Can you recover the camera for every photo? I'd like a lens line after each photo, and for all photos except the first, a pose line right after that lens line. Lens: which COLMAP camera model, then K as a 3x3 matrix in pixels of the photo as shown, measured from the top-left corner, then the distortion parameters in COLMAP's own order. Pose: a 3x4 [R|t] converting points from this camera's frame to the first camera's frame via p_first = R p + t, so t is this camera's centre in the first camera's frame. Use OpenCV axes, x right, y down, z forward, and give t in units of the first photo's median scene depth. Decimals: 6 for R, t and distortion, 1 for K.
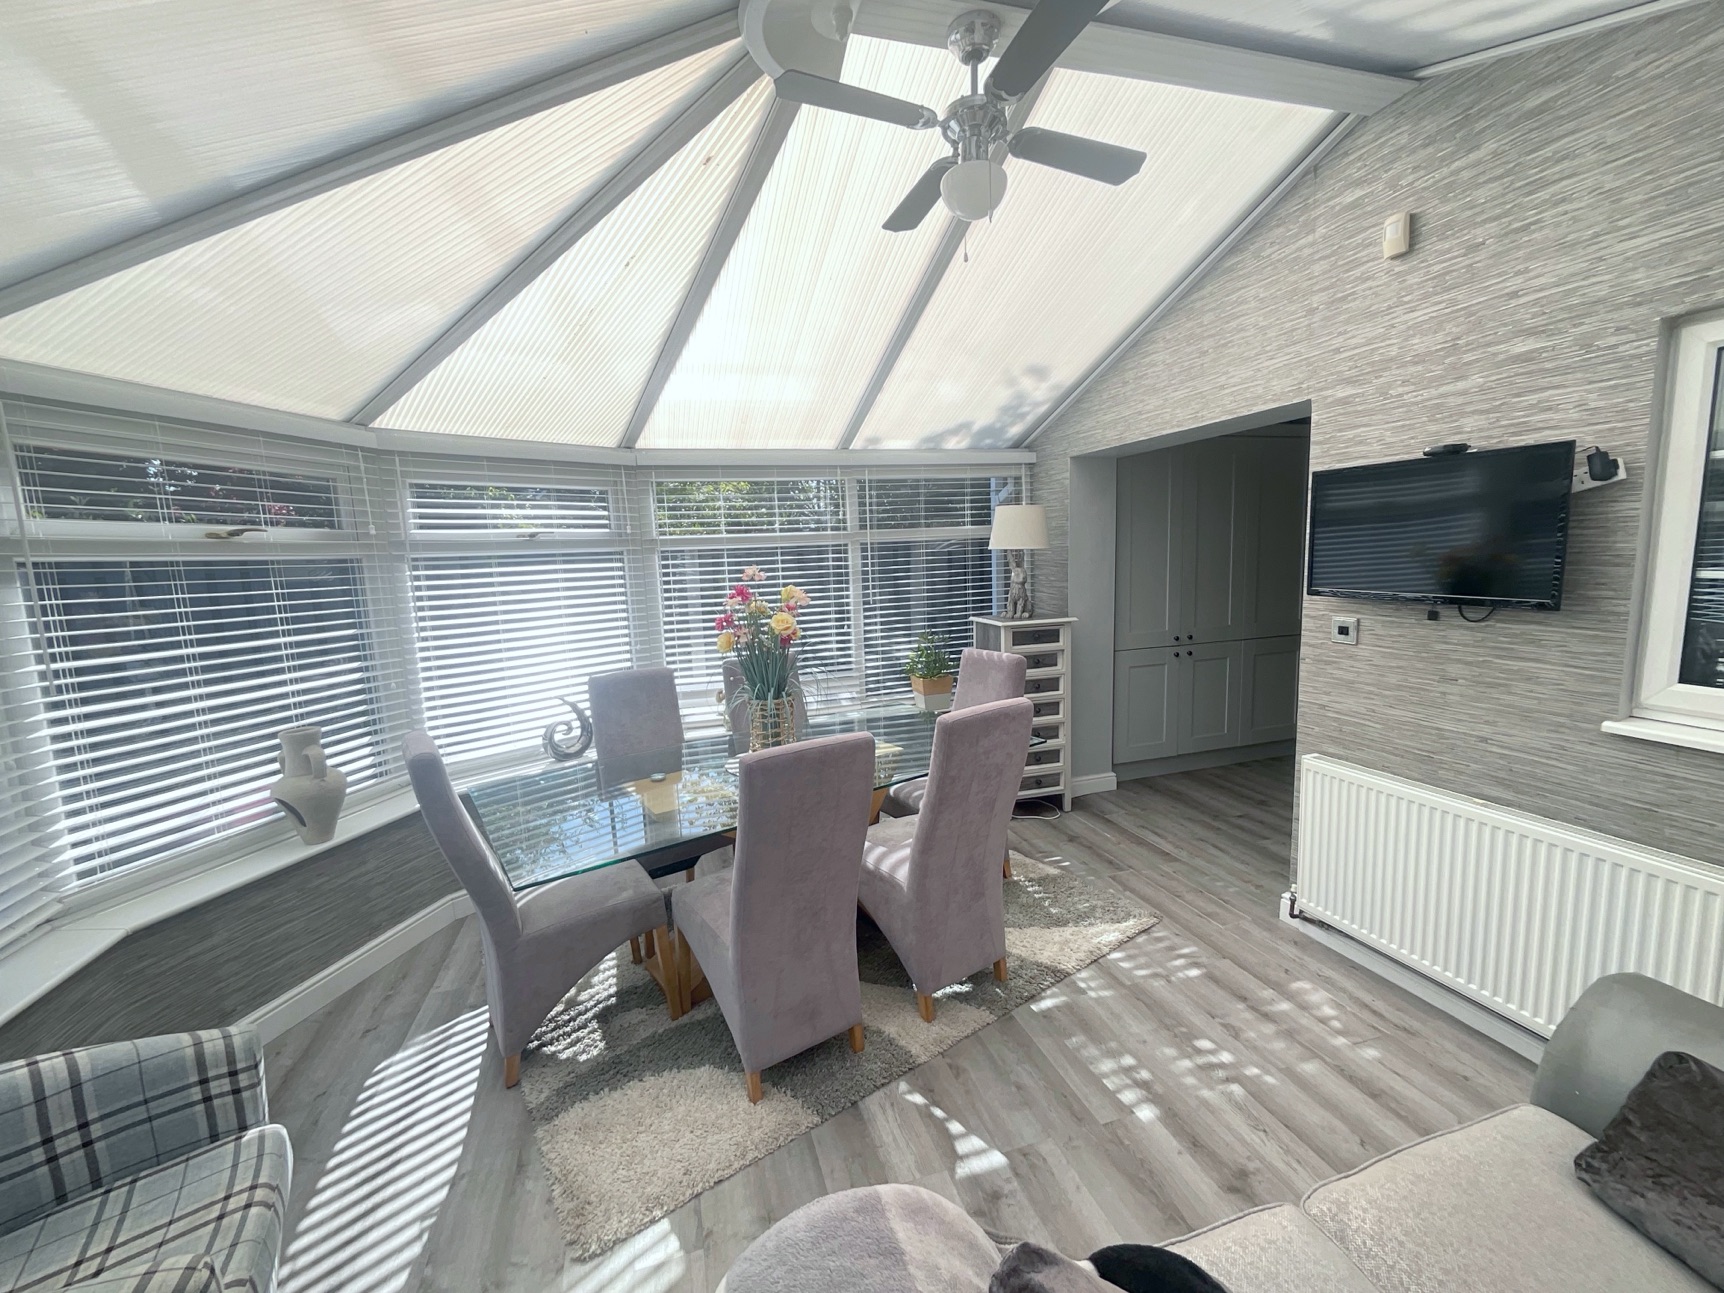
lens RADIAL K [[691.0, 0, 859.9], [0, 691.0, 644.5], [0, 0, 1]] dist [-0.002578, -0.000155]
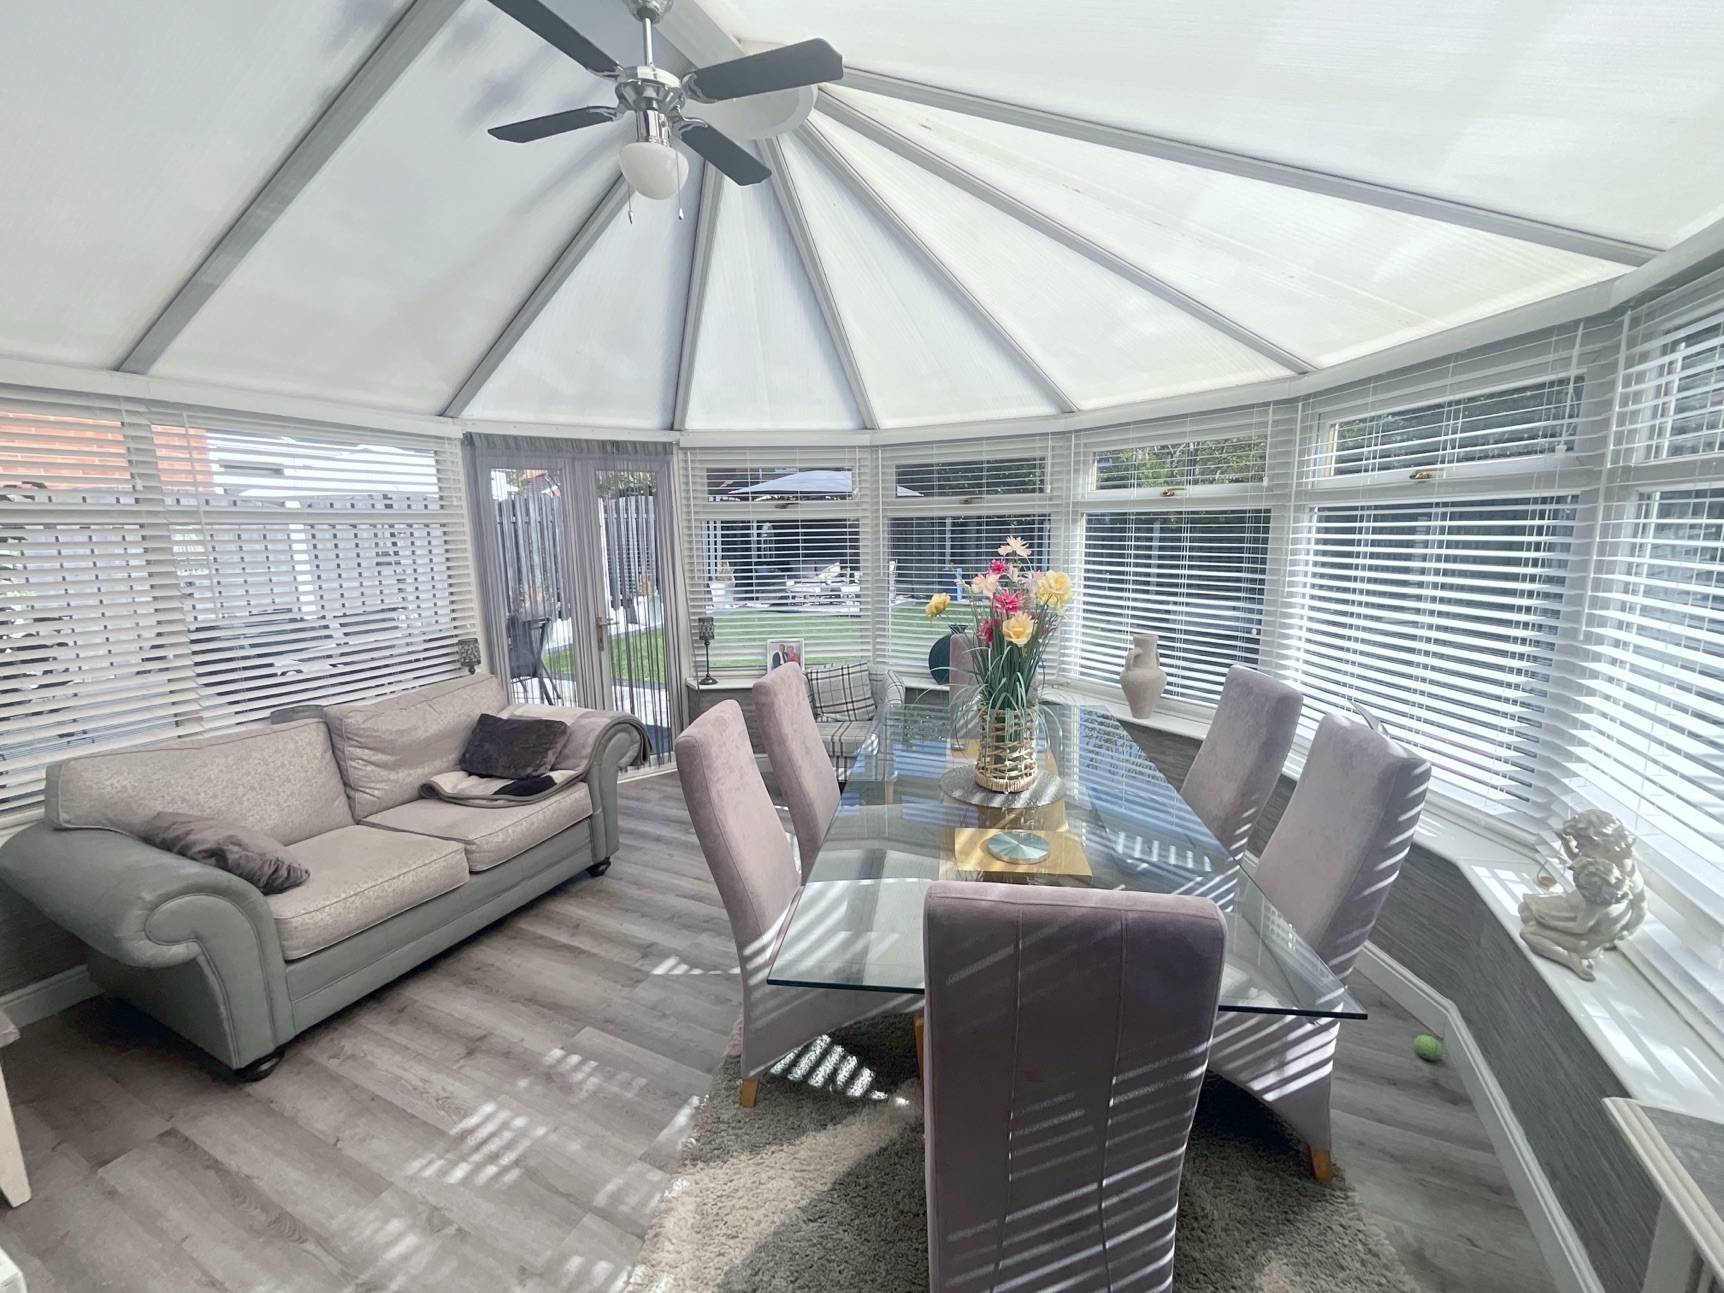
lens RADIAL K [[694.8, 0, 863.6], [0, 694.8, 645.1], [0, 0, 1]] dist [0.000646, 0.000176]
pose [[-0.671252, 0.171305, -0.721163, 0.639274], [-0.062371, 0.956424, 0.285243, -0.240594], [0.738600, 0.236449, -0.631317, 1.586415]]
